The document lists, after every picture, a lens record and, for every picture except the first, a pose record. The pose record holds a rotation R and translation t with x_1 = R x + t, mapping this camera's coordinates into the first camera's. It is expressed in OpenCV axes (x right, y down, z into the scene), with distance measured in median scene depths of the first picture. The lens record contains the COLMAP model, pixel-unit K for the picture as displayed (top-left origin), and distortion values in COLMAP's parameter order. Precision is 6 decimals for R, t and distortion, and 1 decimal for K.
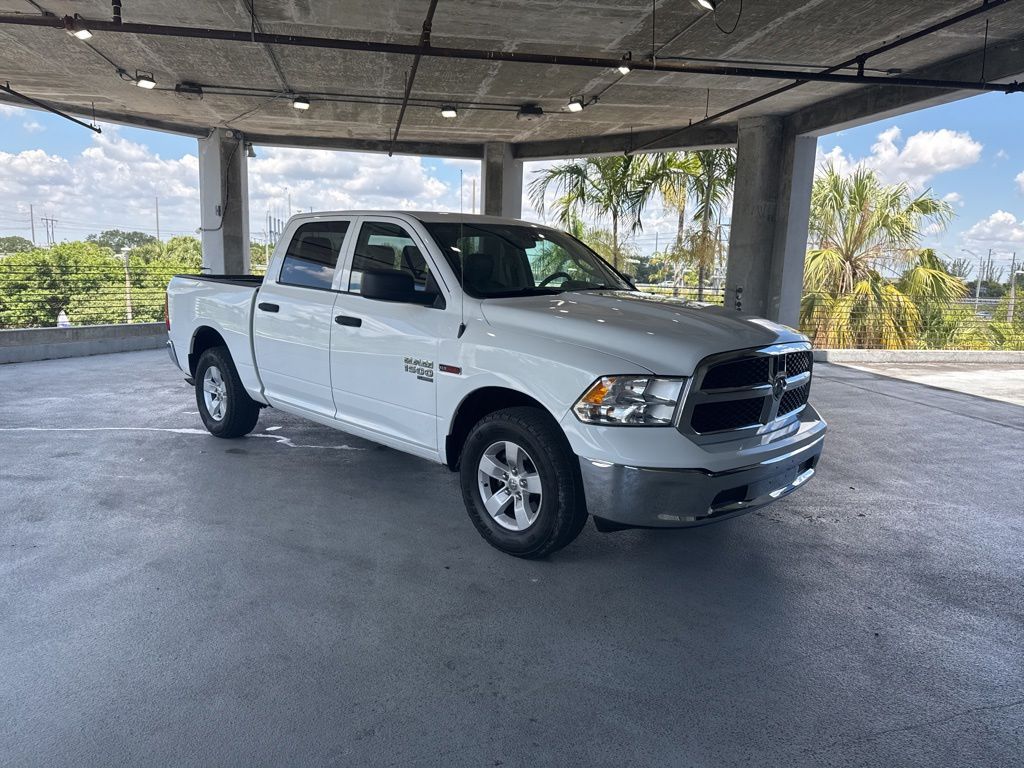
lens RADIAL K [[726.5, 0, 514.6], [0, 726.5, 381.2], [0, 0, 1]] dist [0.023822, -0.033941]
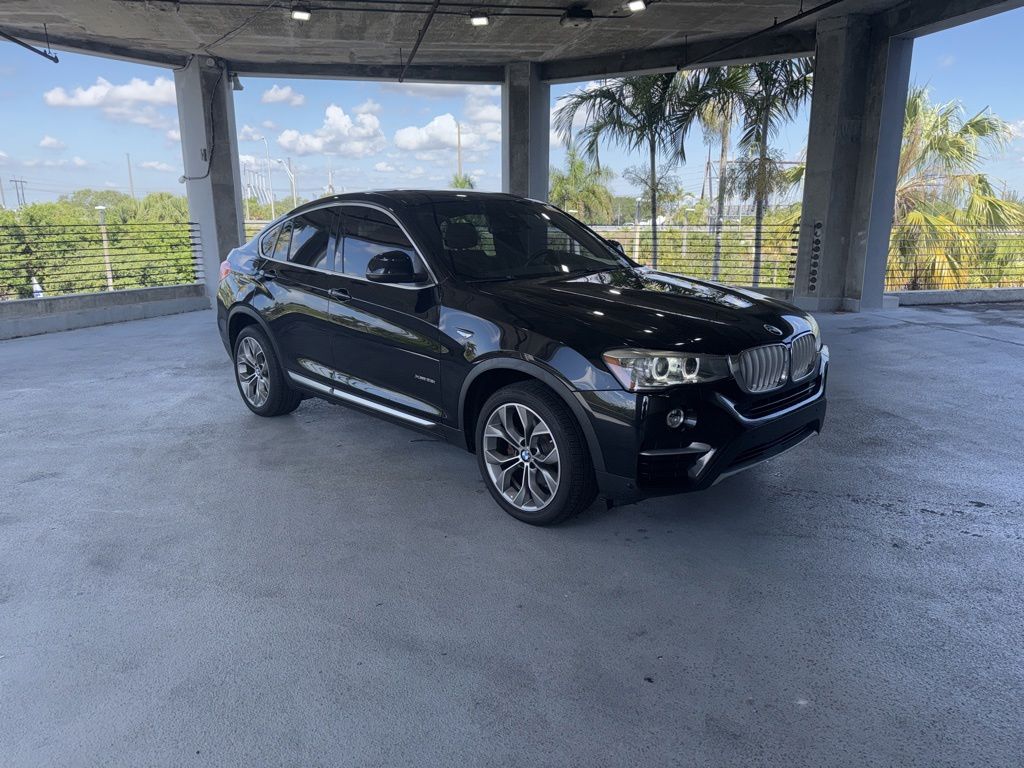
lens RADIAL K [[729.0, 0, 517.2], [0, 729.0, 388.0], [0, 0, 1]] dist [0.000967, -0.006974]
pose [[0.999091, -0.039961, 0.014859, -0.068743], [0.038638, 0.995998, 0.080591, -0.016692], [-0.018021, -0.079944, 0.996636, 0.129516]]
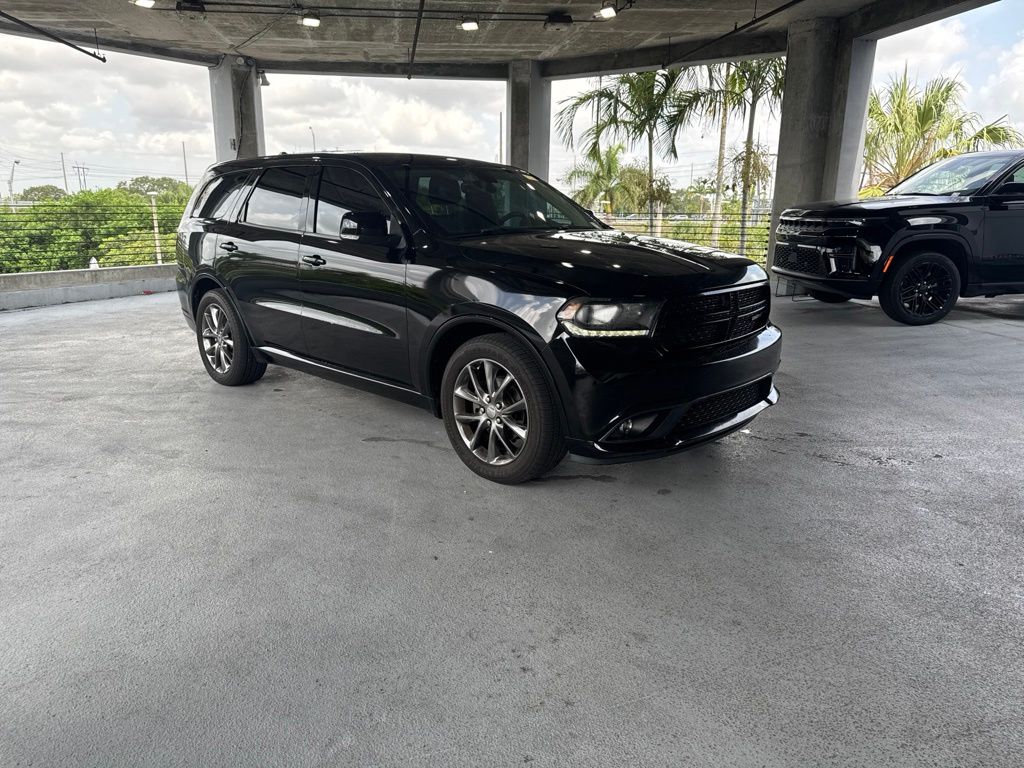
lens RADIAL K [[730.1, 0, 512.0], [0, 730.1, 384.0], [0, 0, 1]] dist [0.000229, -0.004824]
pose [[0.998805, -0.012309, -0.047303, 0.000824], [0.016279, 0.996293, 0.084470, 0.005438], [0.046088, -0.085139, 0.995303, 0.041998]]
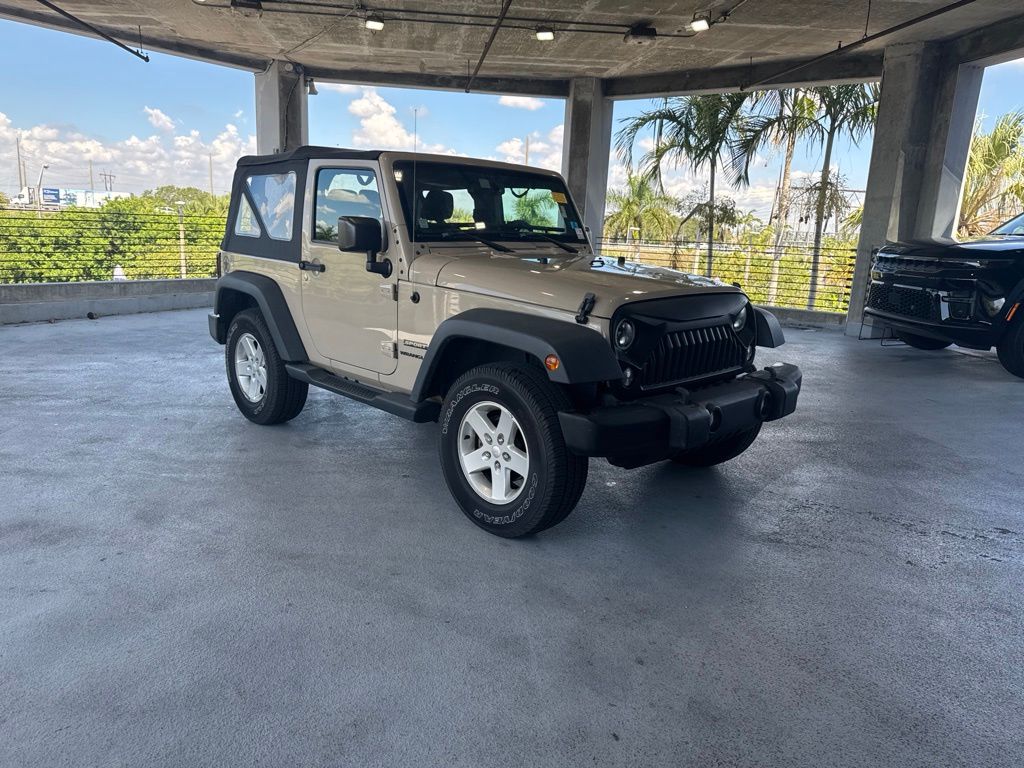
lens RADIAL K [[729.1, 0, 517.9], [0, 729.1, 383.0], [0, 0, 1]] dist [0.009787, -0.019038]
pose [[0.998068, 0.025394, -0.056705, -0.056840], [-0.022310, 0.998271, 0.054380, -0.008500], [0.057988, -0.053010, 0.996909, 0.116856]]
